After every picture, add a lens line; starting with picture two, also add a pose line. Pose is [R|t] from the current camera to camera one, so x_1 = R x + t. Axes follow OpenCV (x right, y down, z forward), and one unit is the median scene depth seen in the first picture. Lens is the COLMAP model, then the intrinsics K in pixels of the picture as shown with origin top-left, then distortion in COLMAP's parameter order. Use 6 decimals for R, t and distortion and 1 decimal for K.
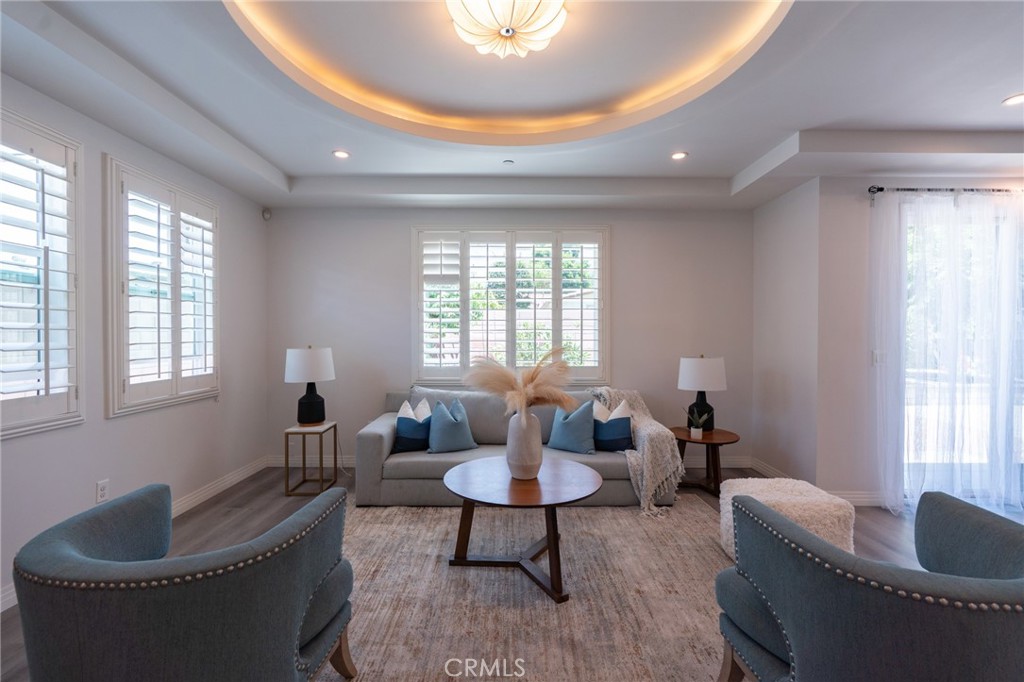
lens RADIAL K [[458.1, 0, 508.5], [0, 458.1, 341.0], [0, 0, 1]] dist [-0.013185, 0.005415]
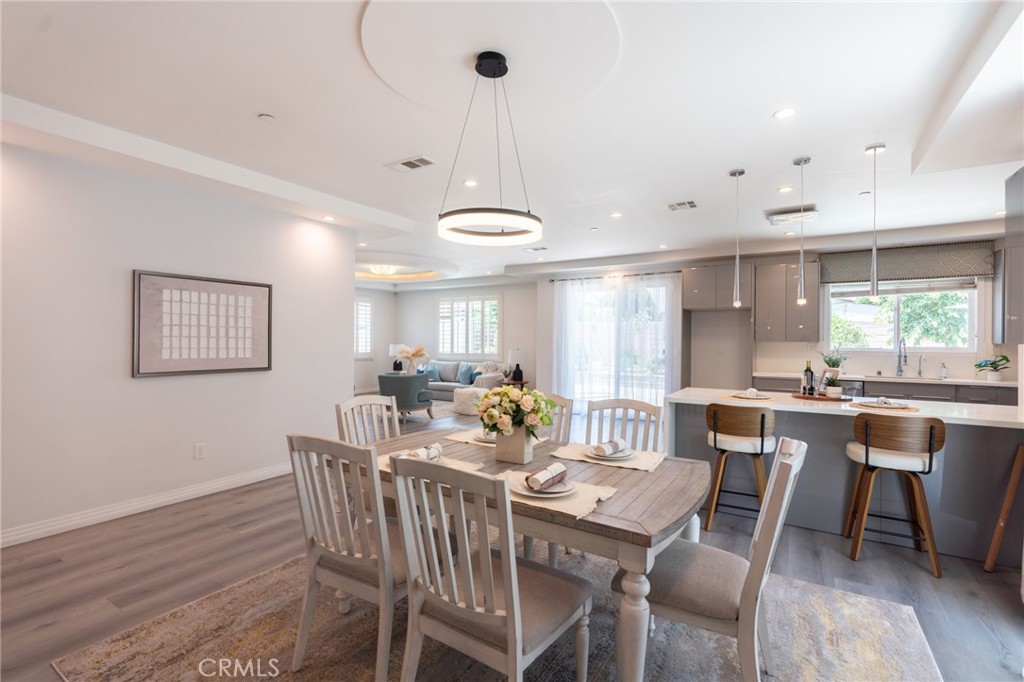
lens RADIAL K [[458.1, 0, 508.5], [0, 458.1, 341.0], [0, 0, 1]] dist [-0.013185, 0.005415]
pose [[0.849920, 0.001663, -0.526909, 1.477028], [-0.005783, 0.999964, -0.006173, 0.007970], [0.526879, 0.008294, 0.849900, -0.951151]]
